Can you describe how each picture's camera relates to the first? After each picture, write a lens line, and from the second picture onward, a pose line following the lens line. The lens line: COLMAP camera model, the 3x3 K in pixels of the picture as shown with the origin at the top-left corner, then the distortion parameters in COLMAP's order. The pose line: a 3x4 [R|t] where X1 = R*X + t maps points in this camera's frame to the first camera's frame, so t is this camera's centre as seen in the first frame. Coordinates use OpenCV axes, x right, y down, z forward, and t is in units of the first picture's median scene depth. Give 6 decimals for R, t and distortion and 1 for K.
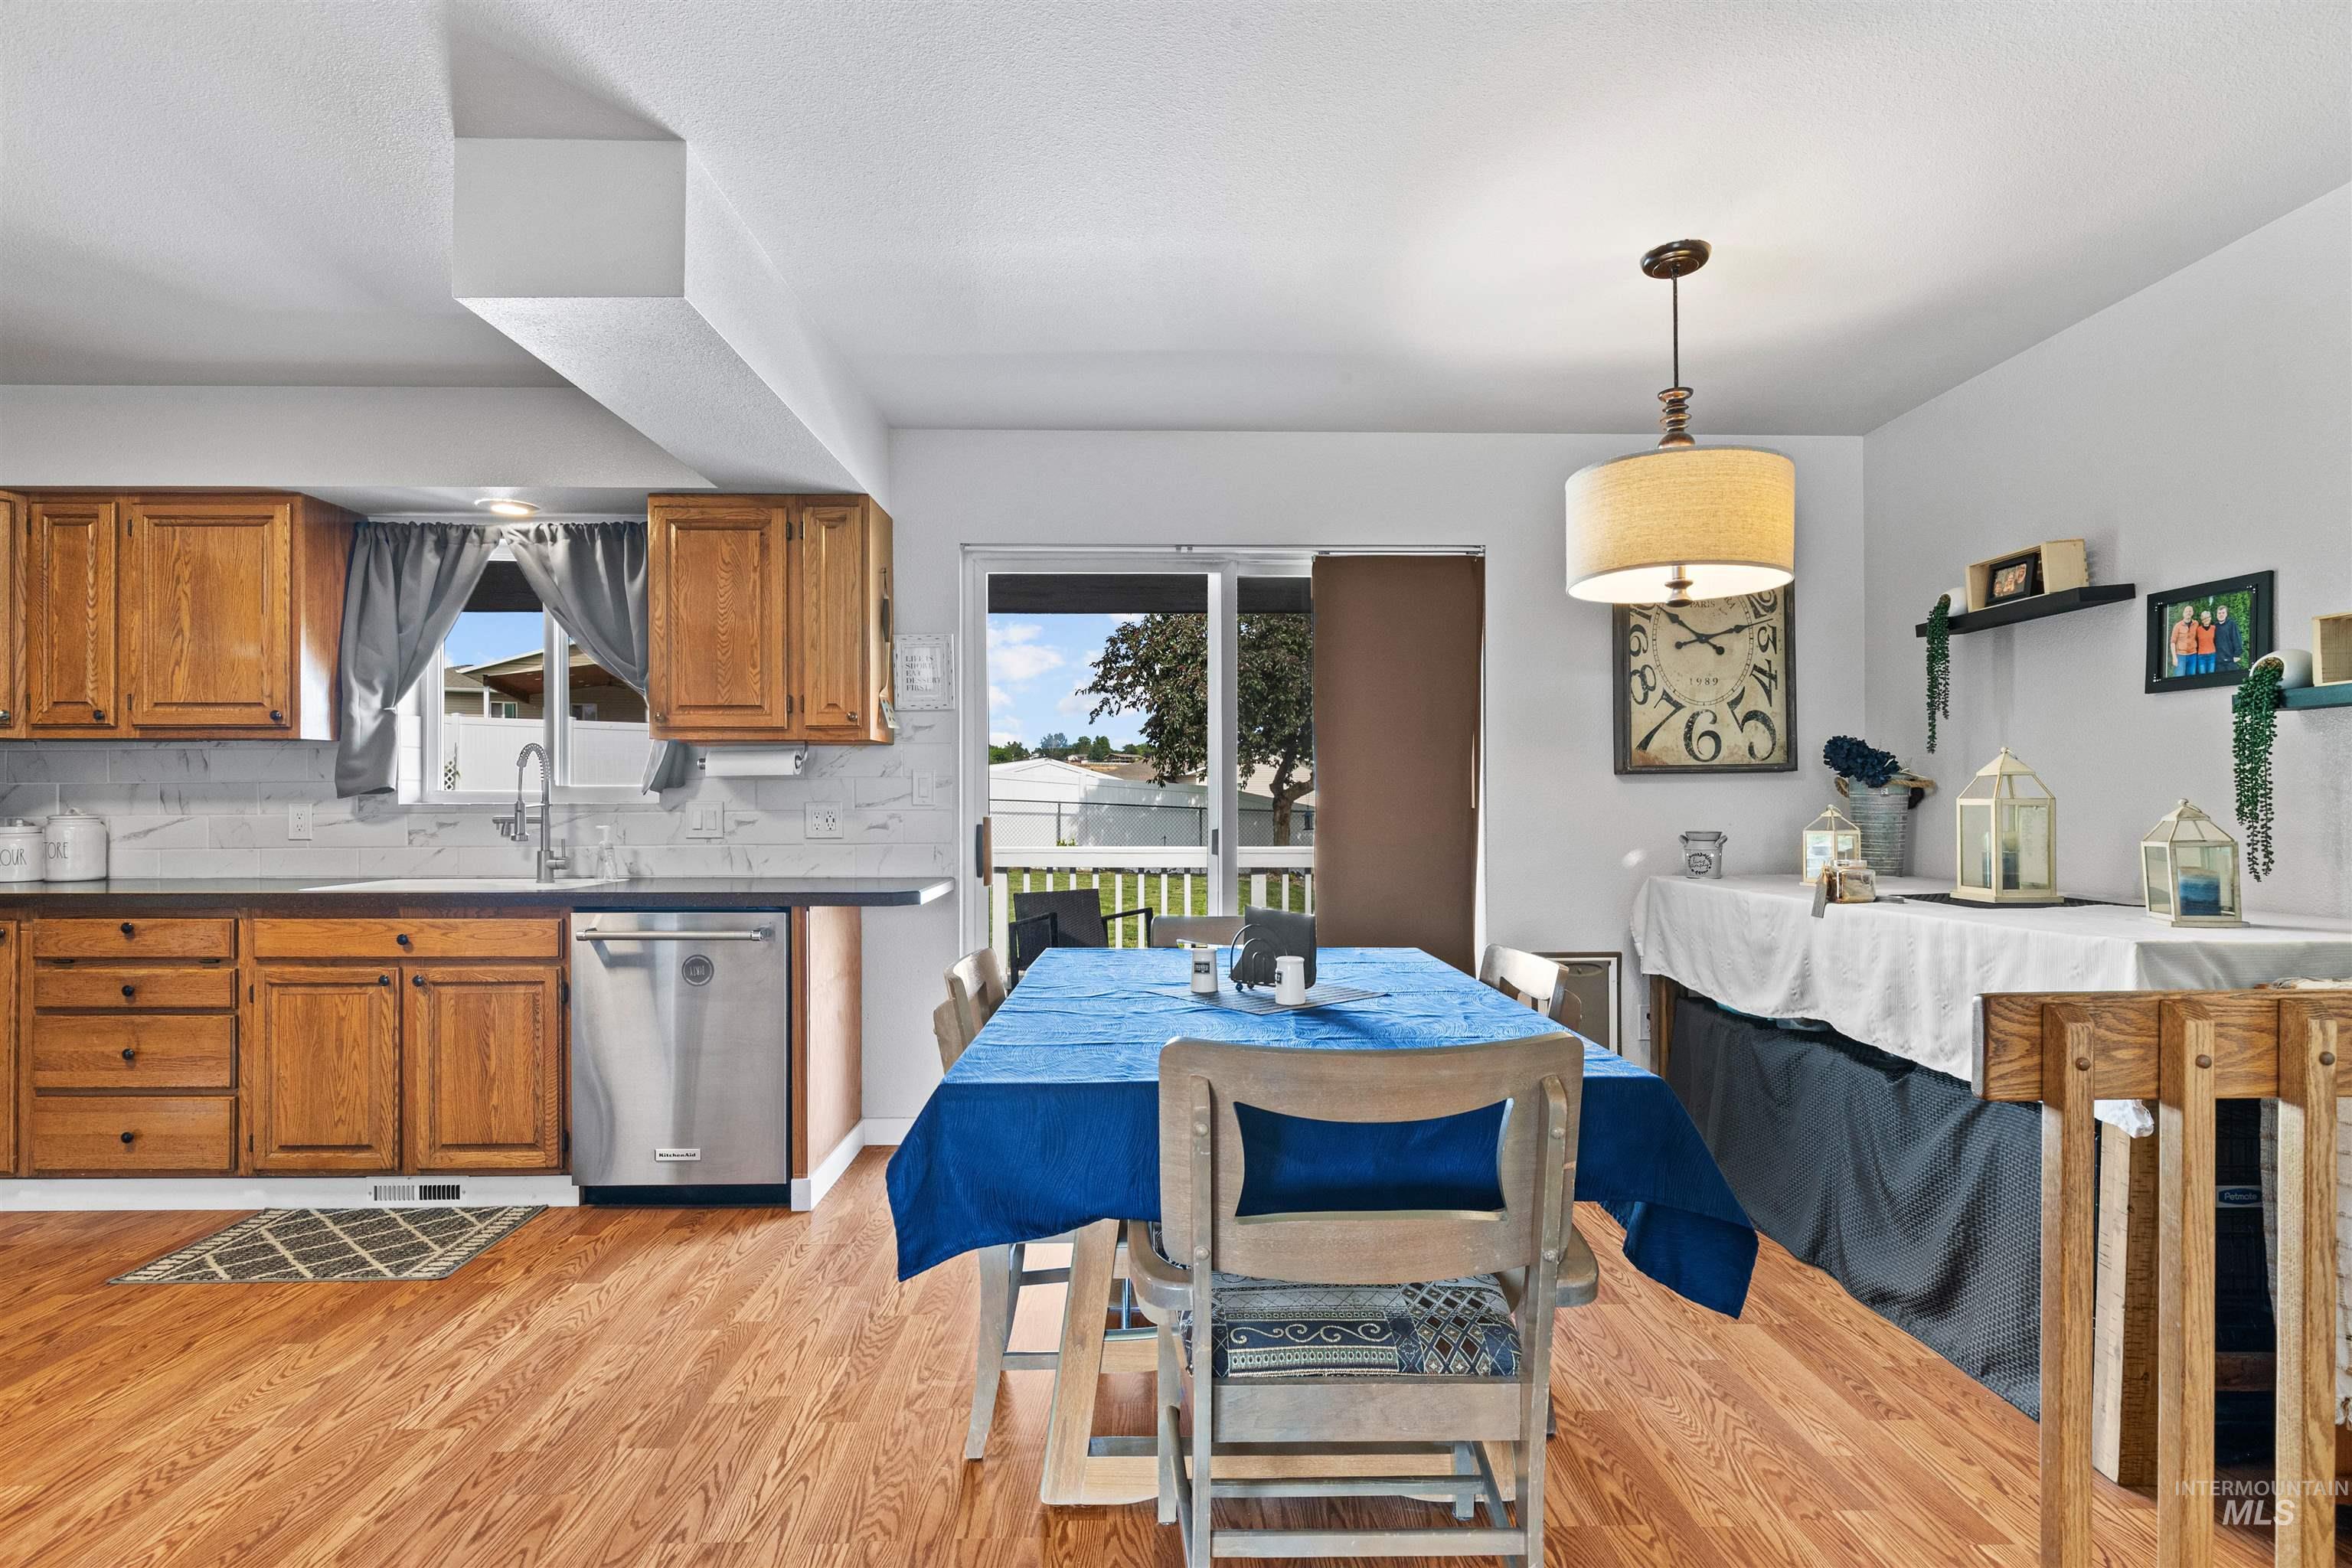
lens RADIAL K [[1132.5, 0, 1178.3], [0, 1132.5, 800.0], [0, 0, 1]] dist [-0.012821, 0.004334]
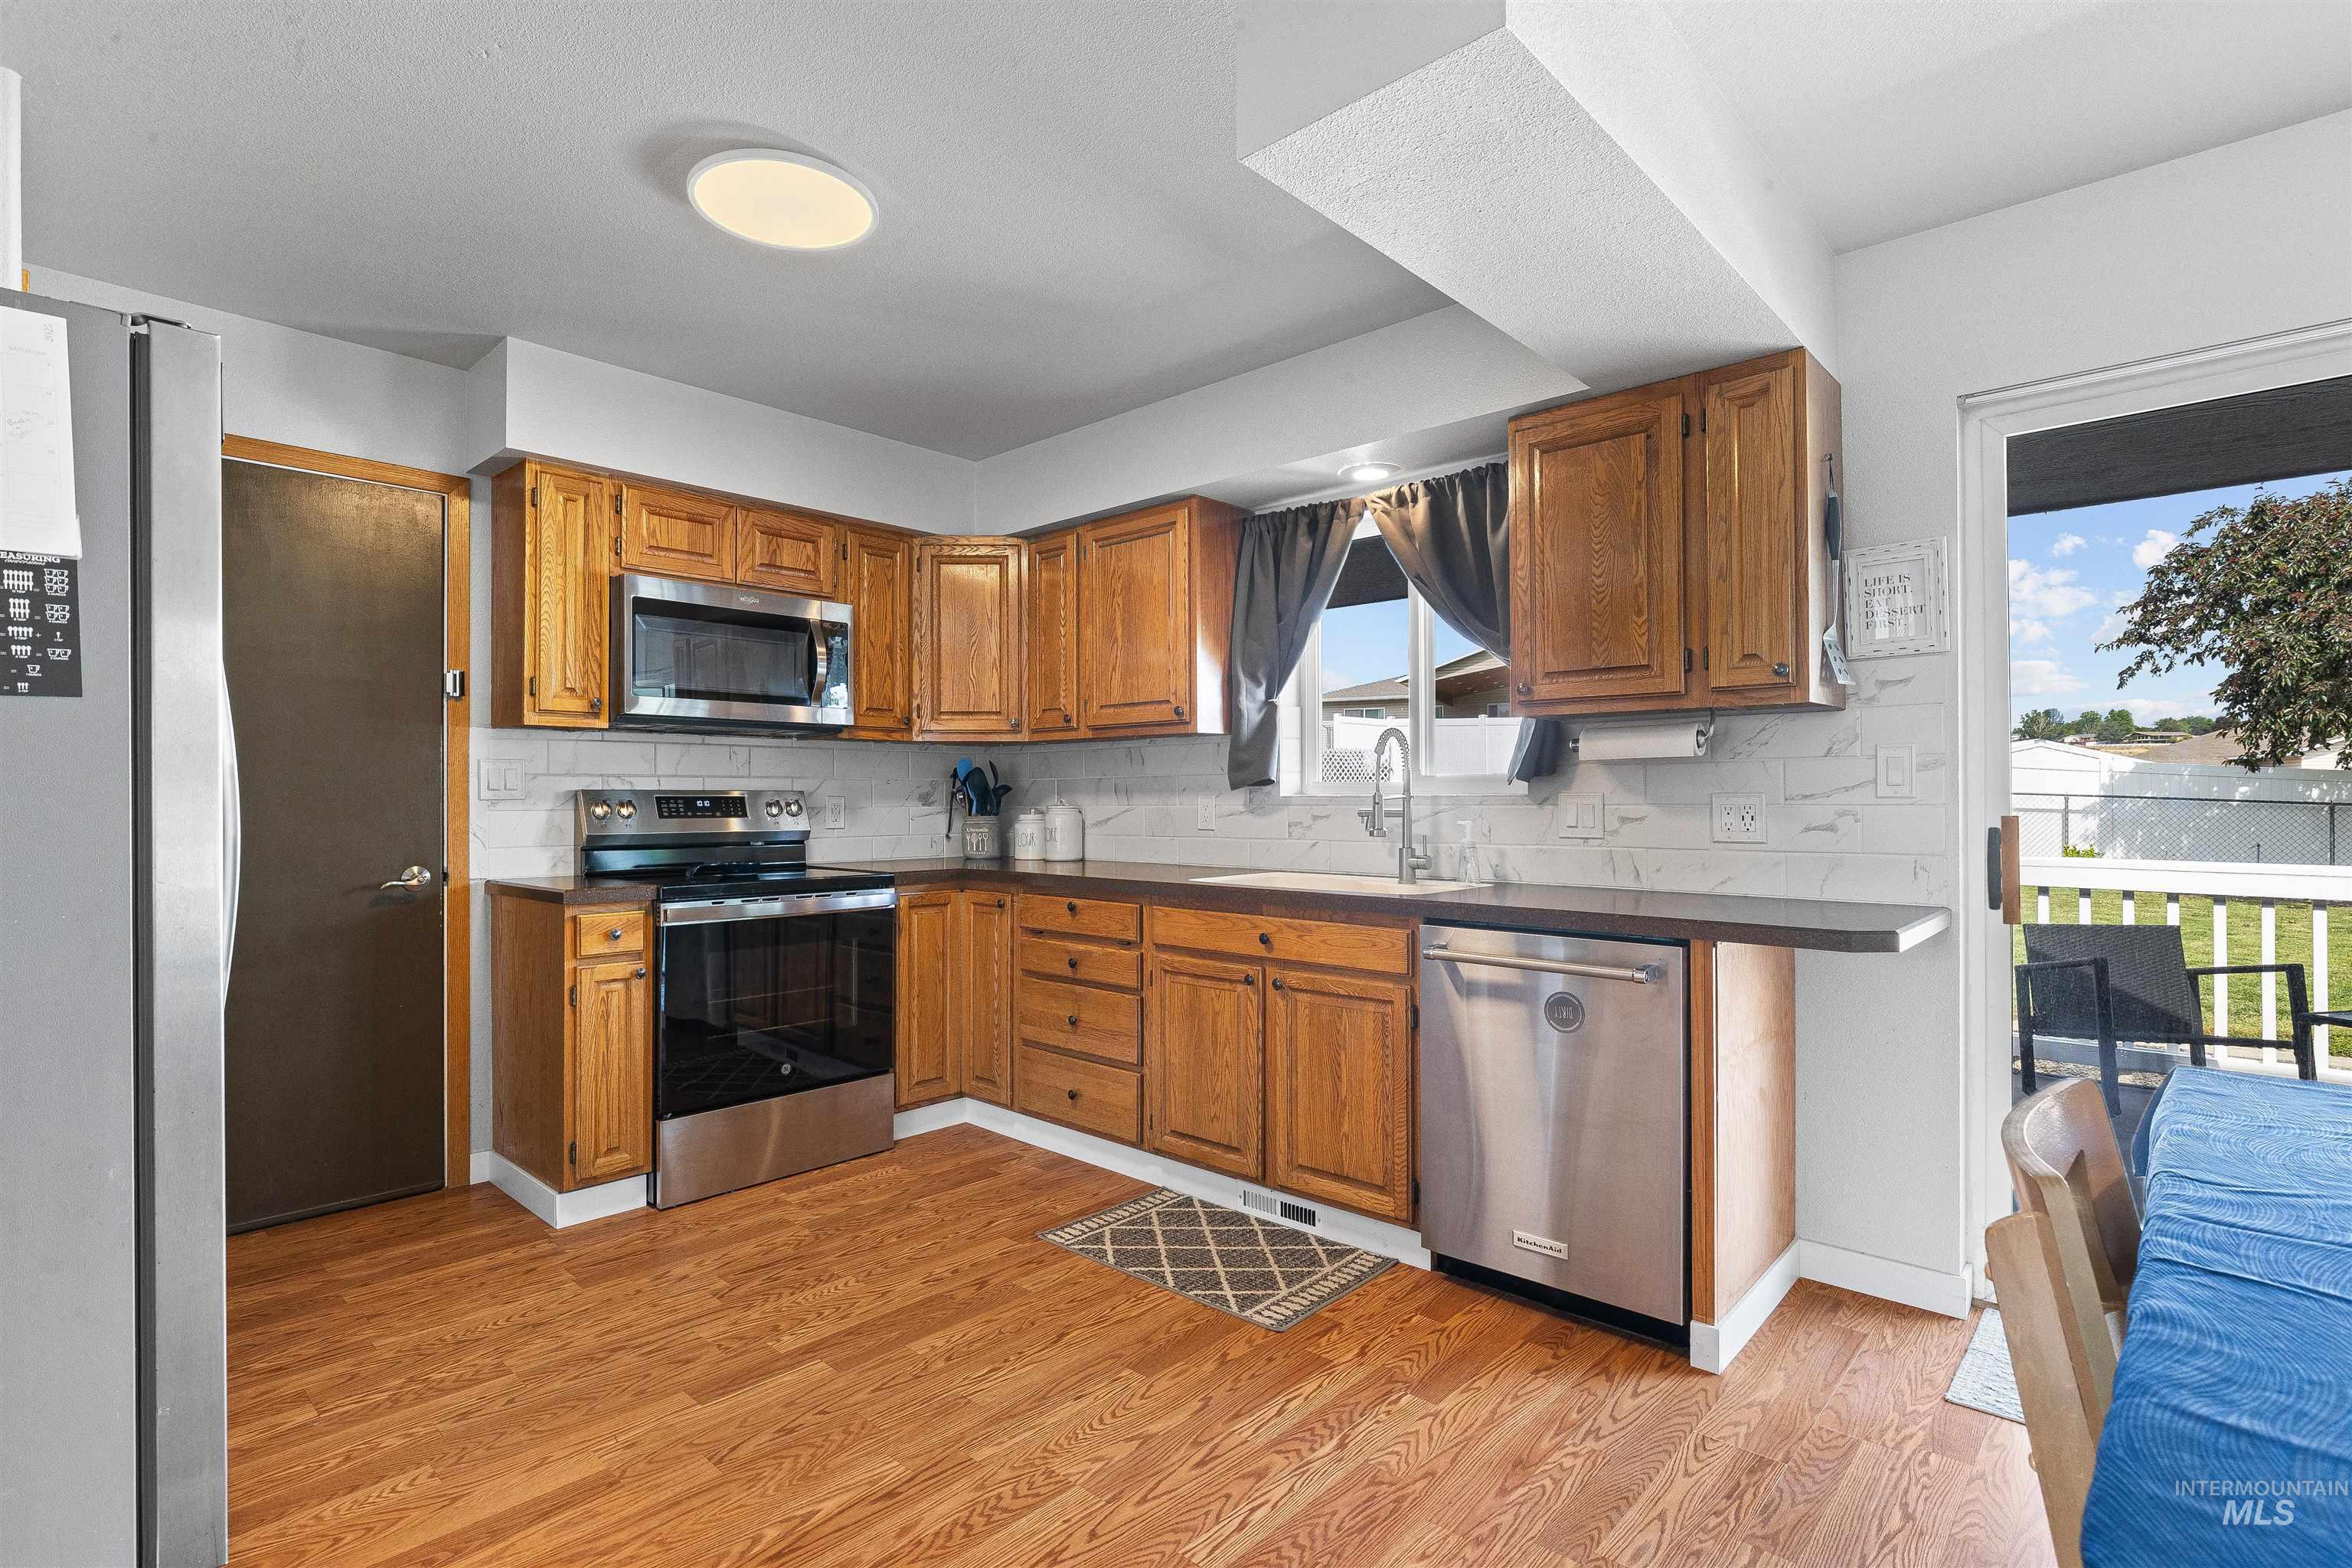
lens RADIAL K [[1132.5, 0, 1173.6], [0, 1132.5, 787.6], [0, 0, 1]] dist [-0.012821, 0.004334]
pose [[0.720242, -0.005205, -0.693704, -0.075981], [0.001840, 0.999983, -0.005592, 0.001767], [0.693721, 0.002751, 0.720239, 0.240460]]
